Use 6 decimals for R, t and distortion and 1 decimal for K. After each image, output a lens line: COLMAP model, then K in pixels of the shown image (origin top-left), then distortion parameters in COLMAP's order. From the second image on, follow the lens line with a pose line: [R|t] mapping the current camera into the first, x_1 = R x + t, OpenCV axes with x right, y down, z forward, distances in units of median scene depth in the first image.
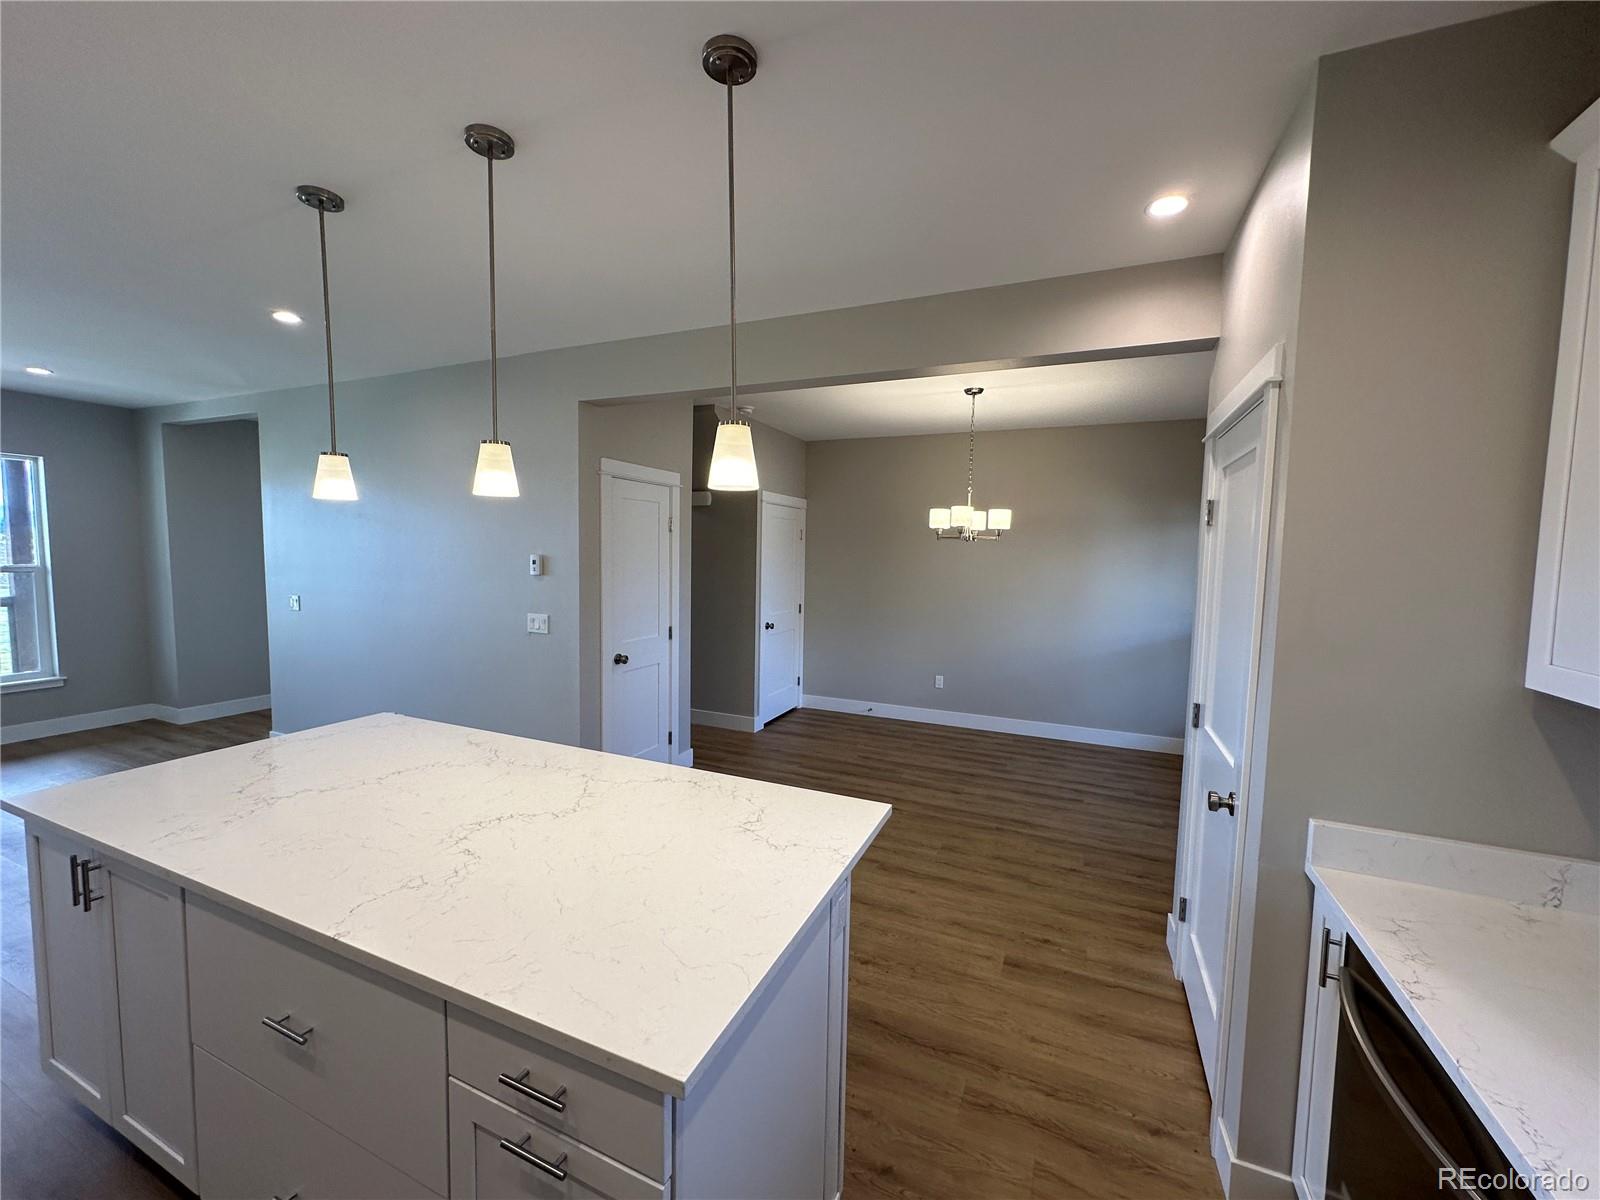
lens RADIAL K [[636.1, 0, 801.3], [0, 636.1, 602.2], [0, 0, 1]] dist [0.000483, 0.000286]
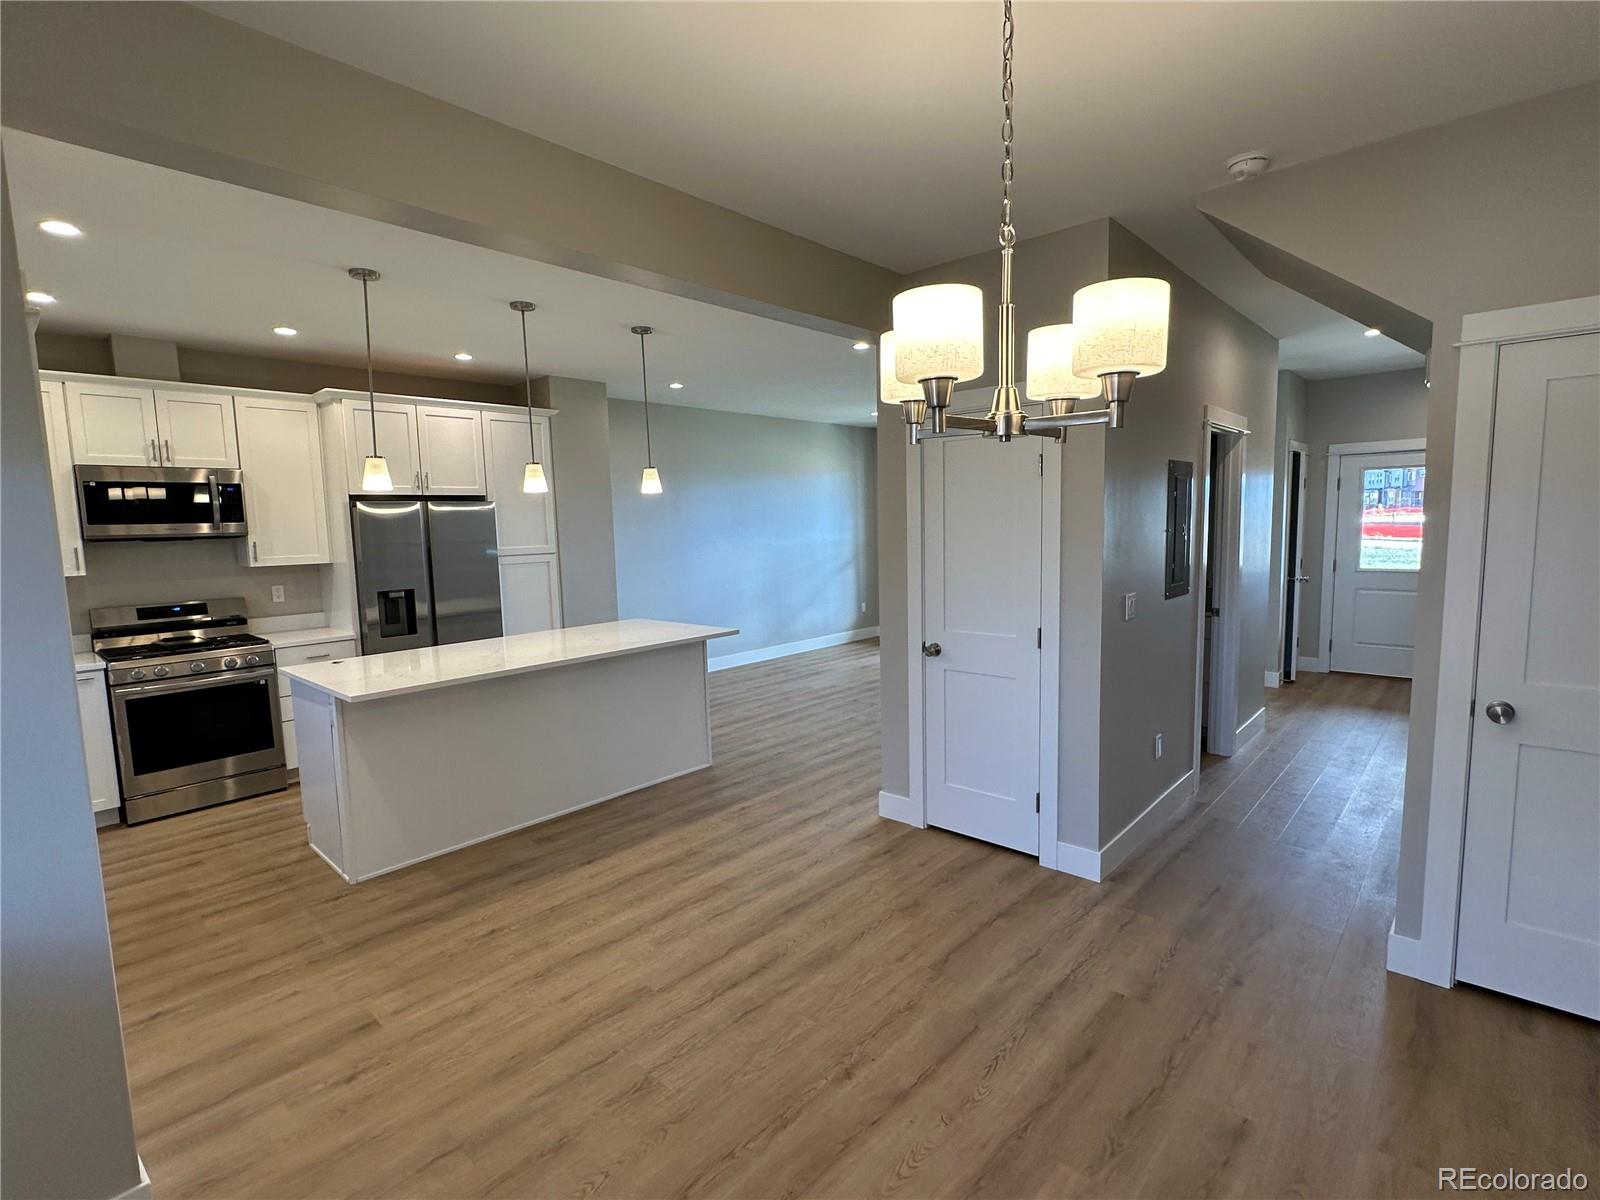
lens RADIAL K [[763.5, 0, 800.0], [0, 763.5, 600.0], [0, 0, 1]] dist [-0.002949, -0.000825]
pose [[-0.320419, 0.087365, -0.943239, 0.577075], [-0.057070, 0.992149, 0.111281, -0.058441], [0.945555, 0.089487, -0.312918, 1.005301]]
